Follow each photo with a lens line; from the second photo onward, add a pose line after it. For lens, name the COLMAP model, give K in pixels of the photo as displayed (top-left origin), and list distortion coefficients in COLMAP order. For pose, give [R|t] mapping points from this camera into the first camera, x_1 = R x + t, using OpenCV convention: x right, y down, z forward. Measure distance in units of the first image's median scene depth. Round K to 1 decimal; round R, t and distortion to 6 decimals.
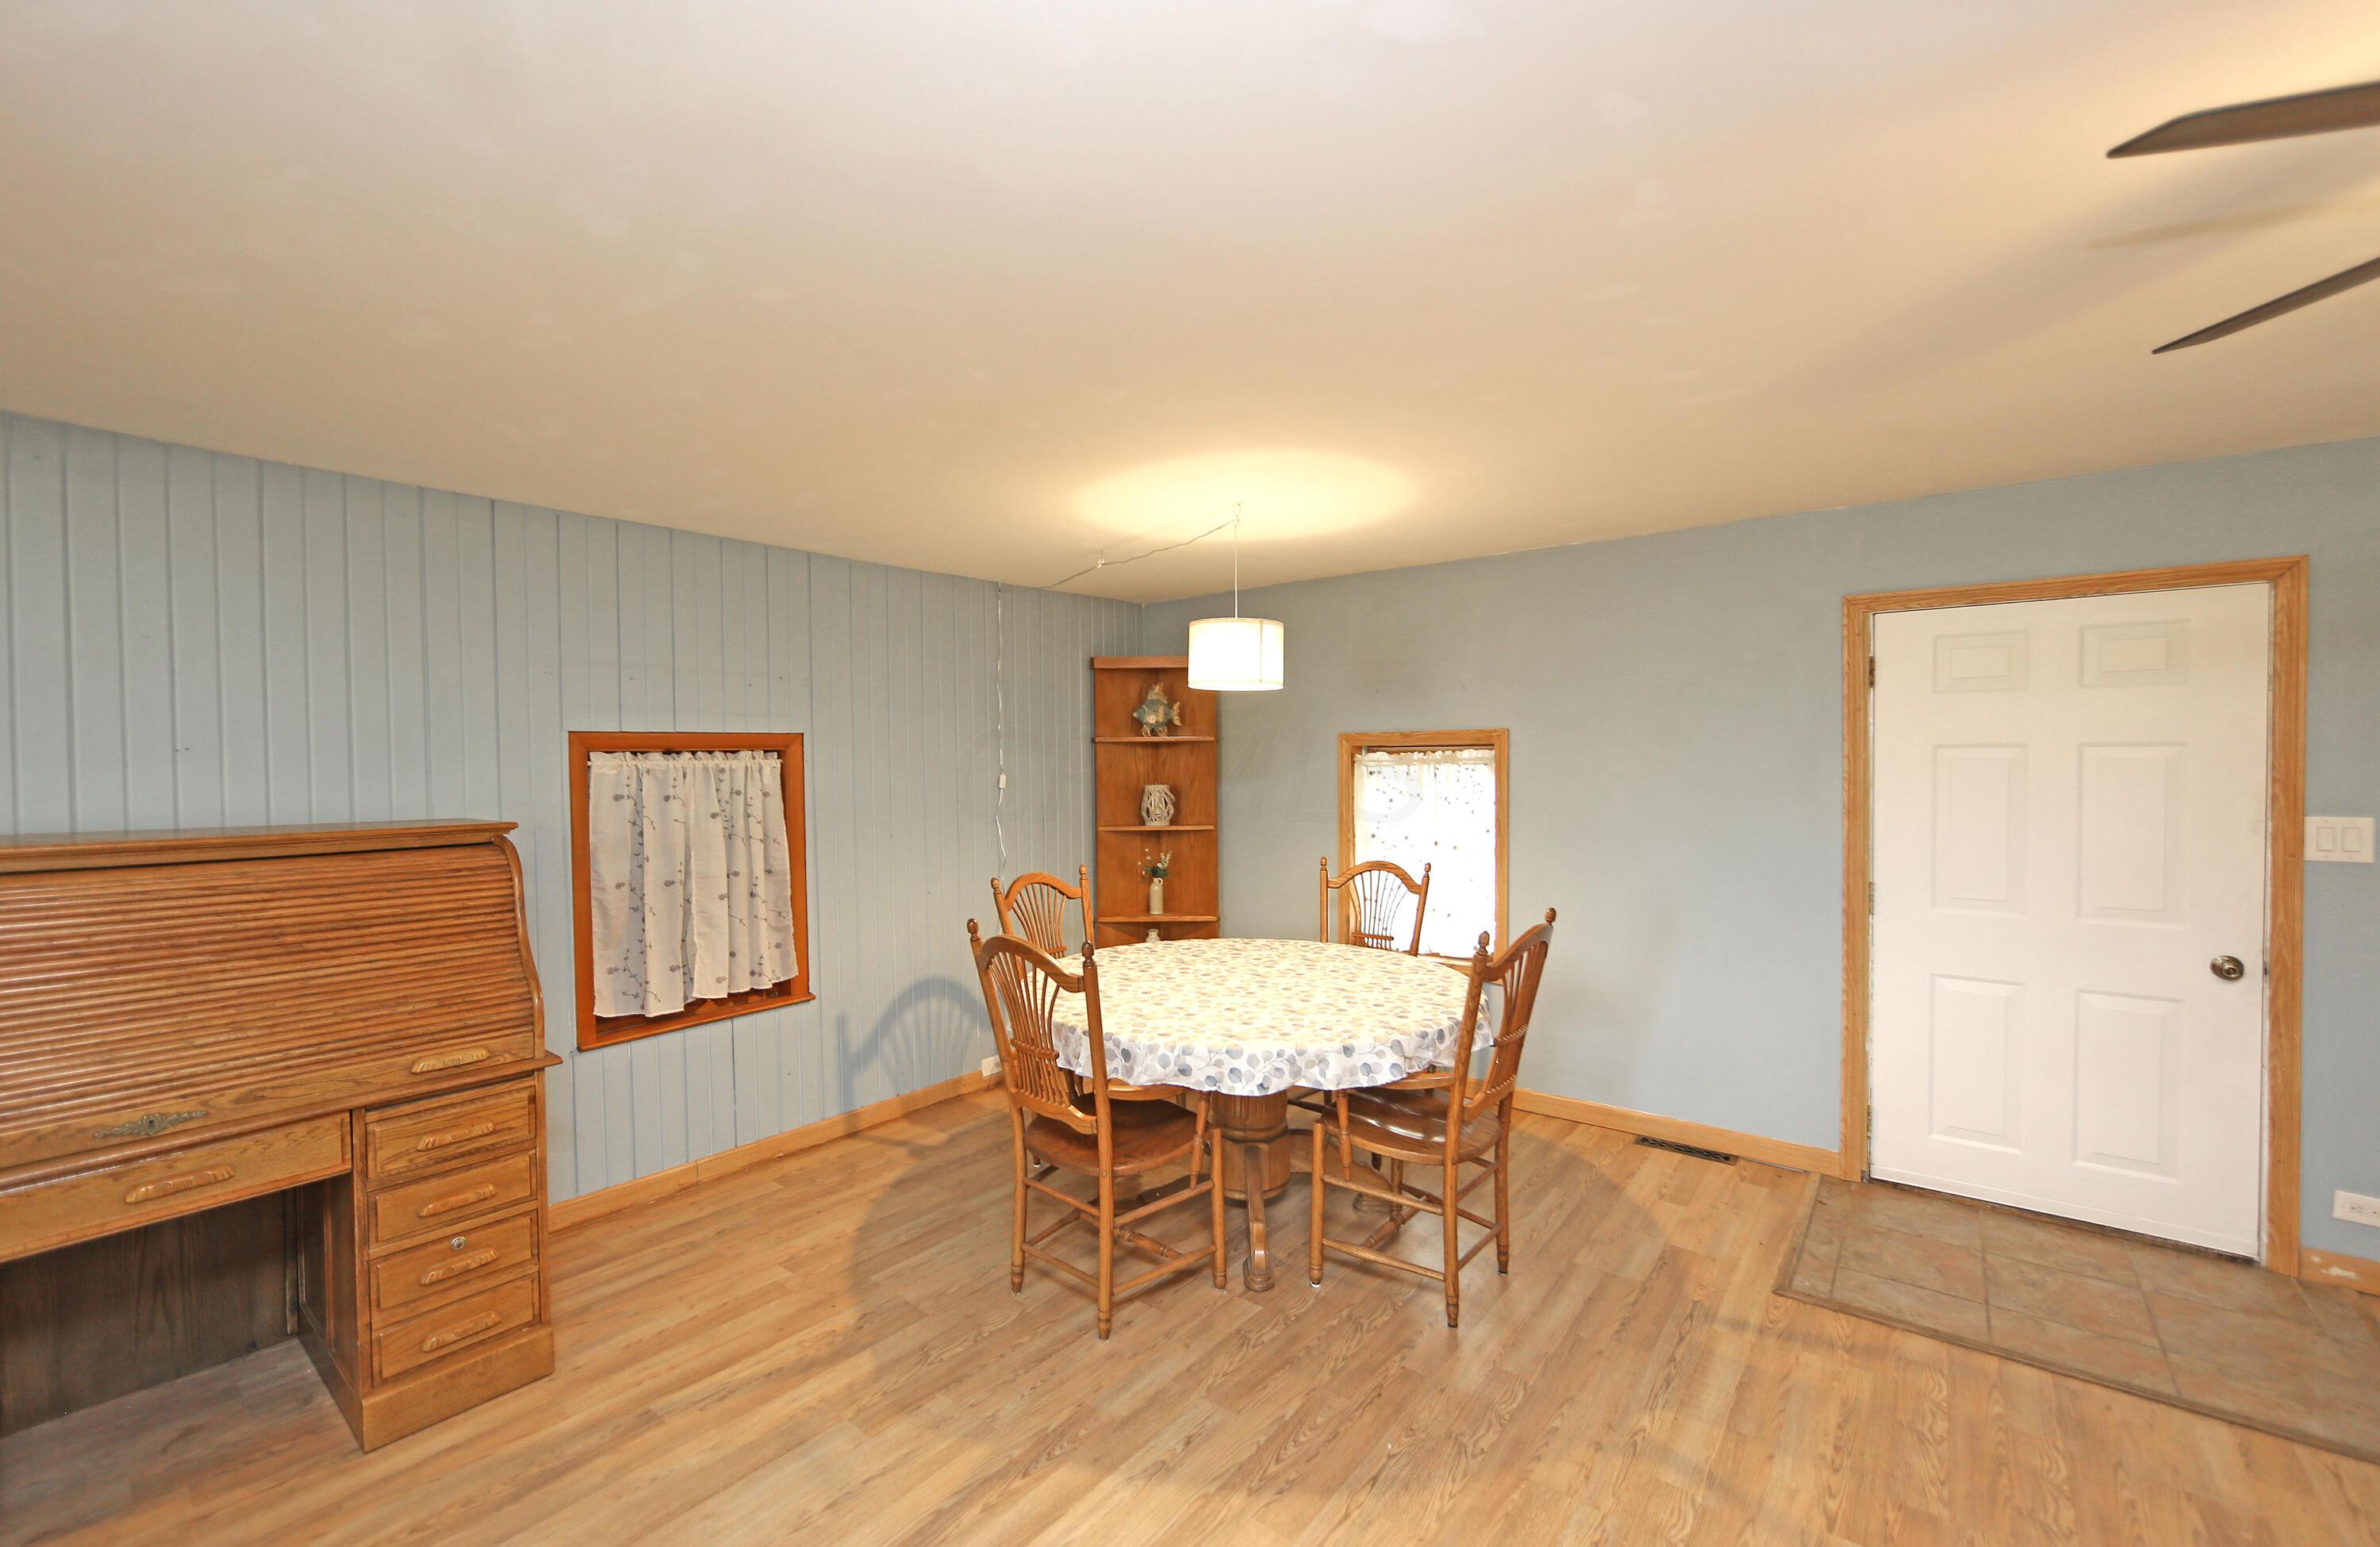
lens RADIAL K [[973.3, 0, 1193.9], [0, 973.3, 775.8], [0, 0, 1]] dist [-0.011643, 0.001138]
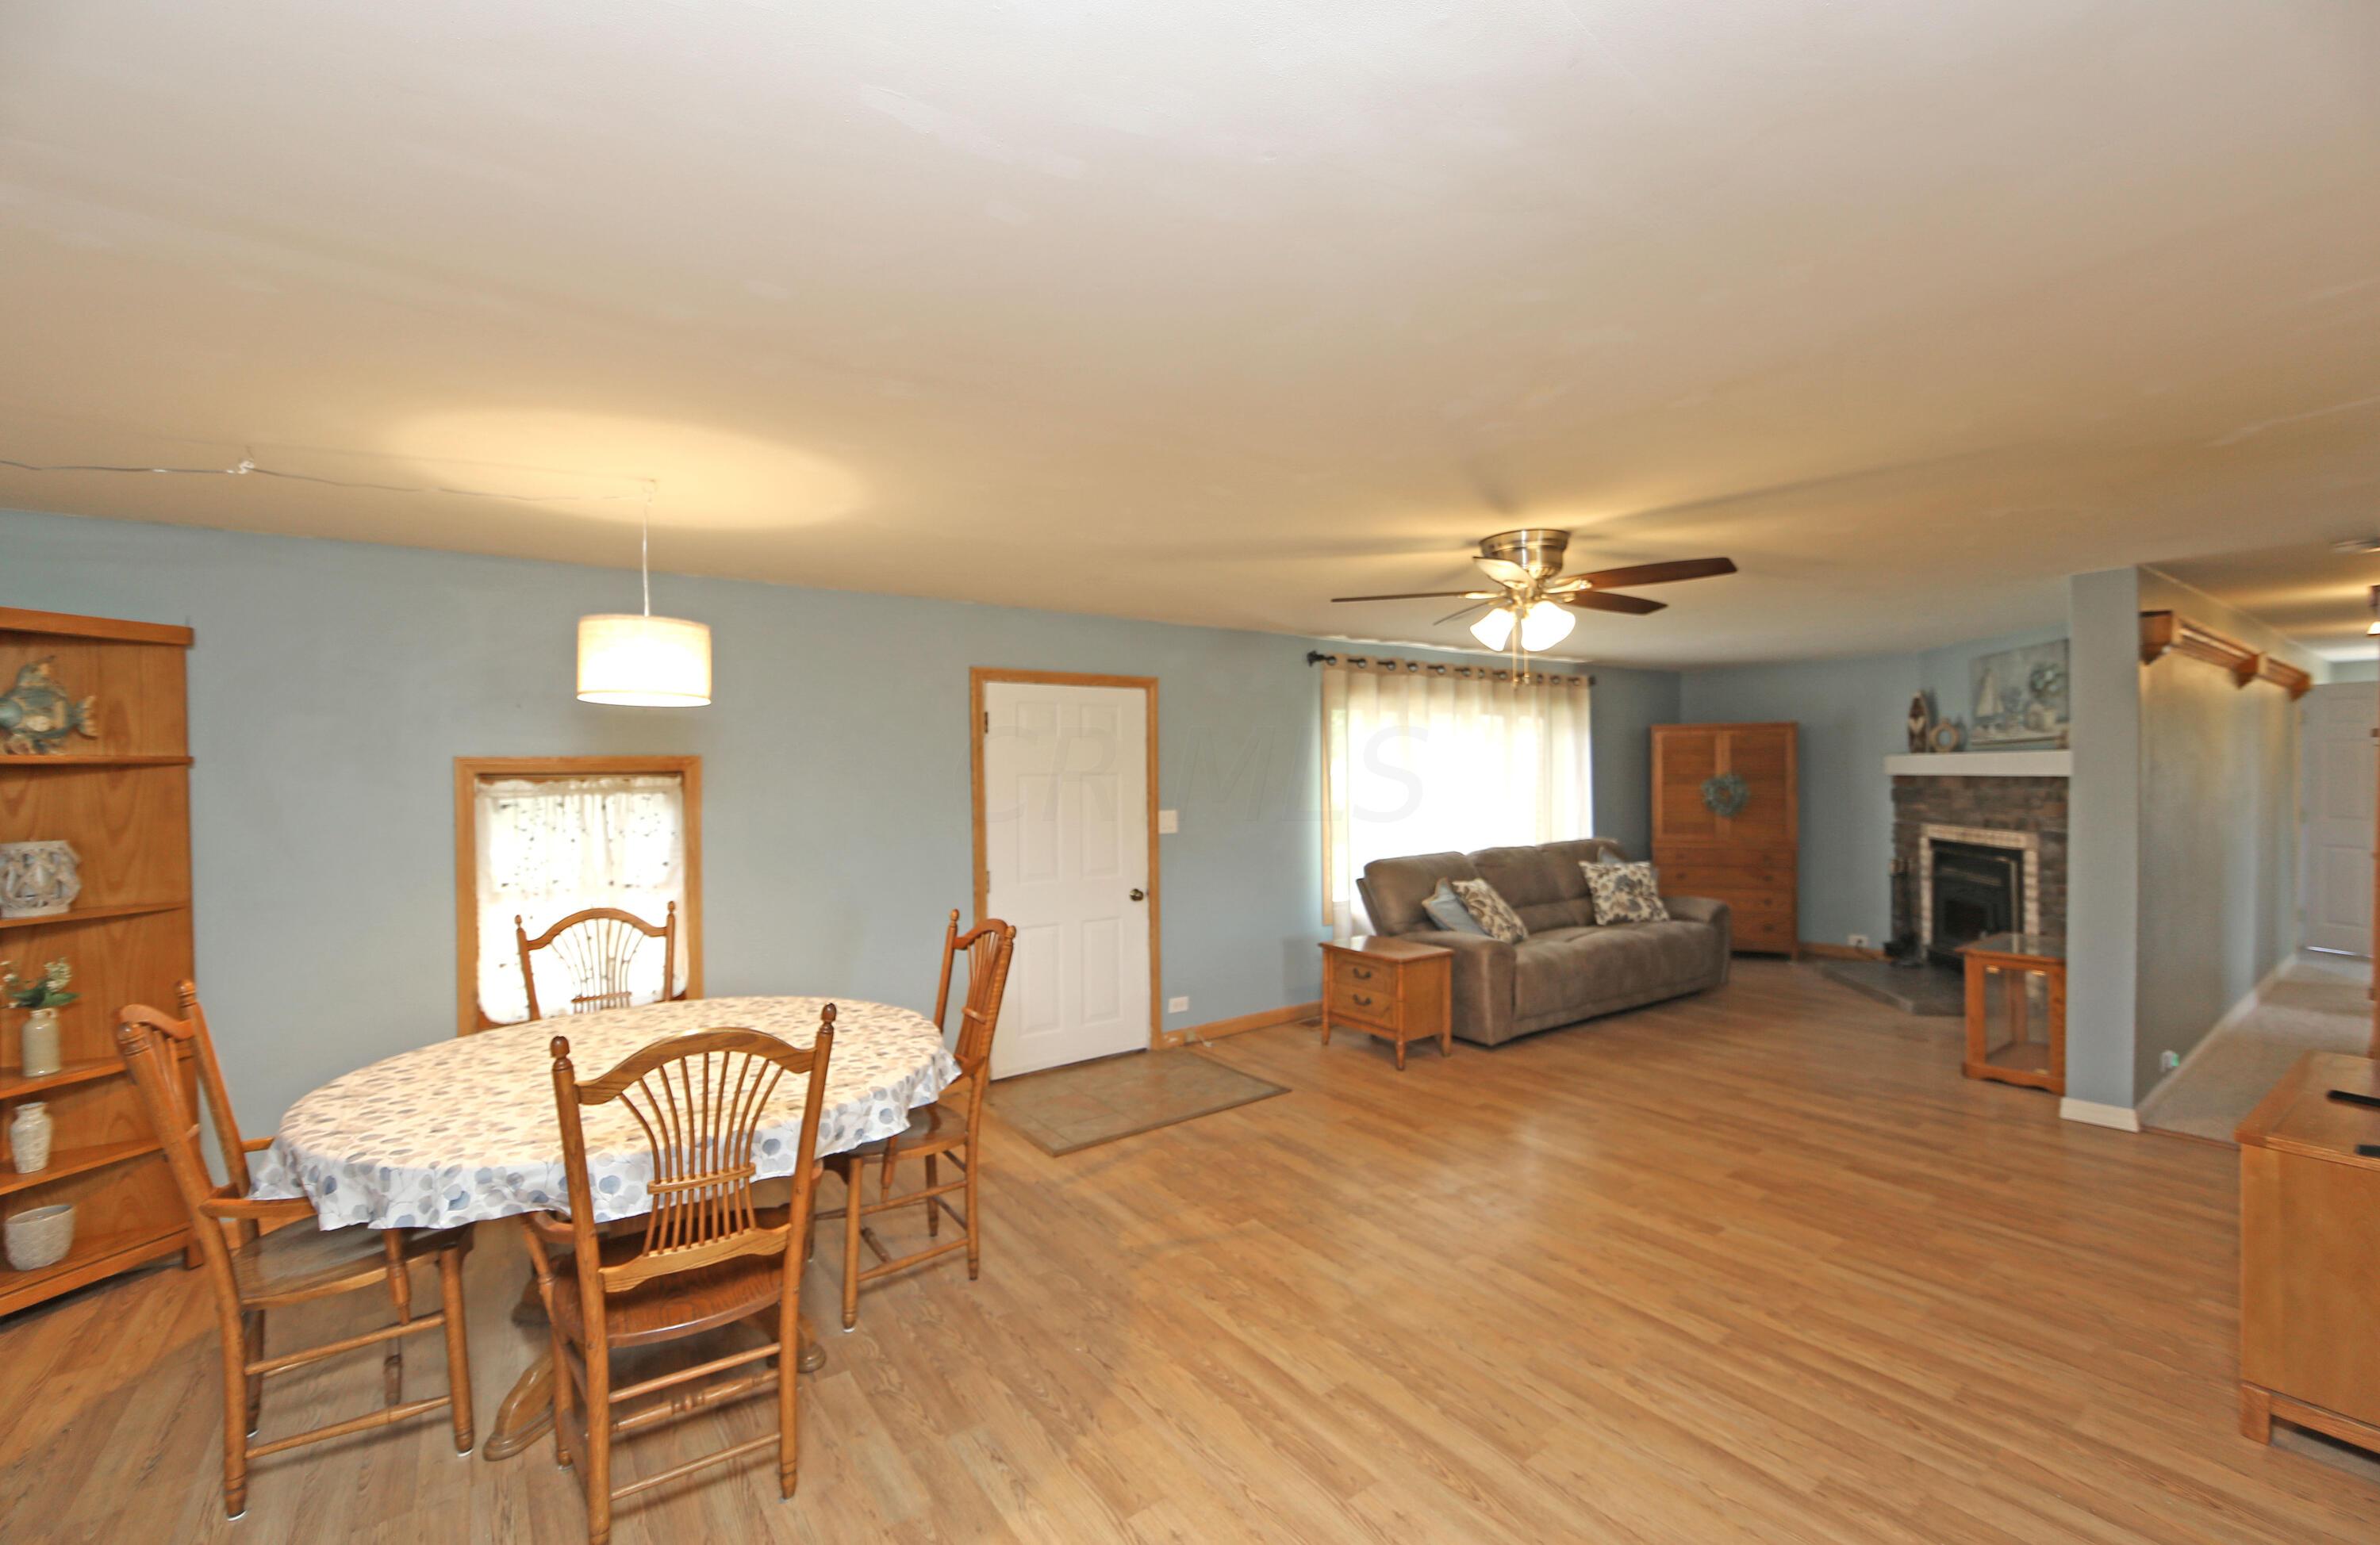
lens RADIAL K [[973.2, 0, 1193.9], [0, 973.2, 774.8], [0, 0, 1]] dist [-0.011643, 0.001138]
pose [[0.263911, 0.002131, 0.964545, -0.675846], [0.027101, 0.999586, -0.009624, -0.009414], [-0.964166, 0.028680, 0.263744, 0.374487]]
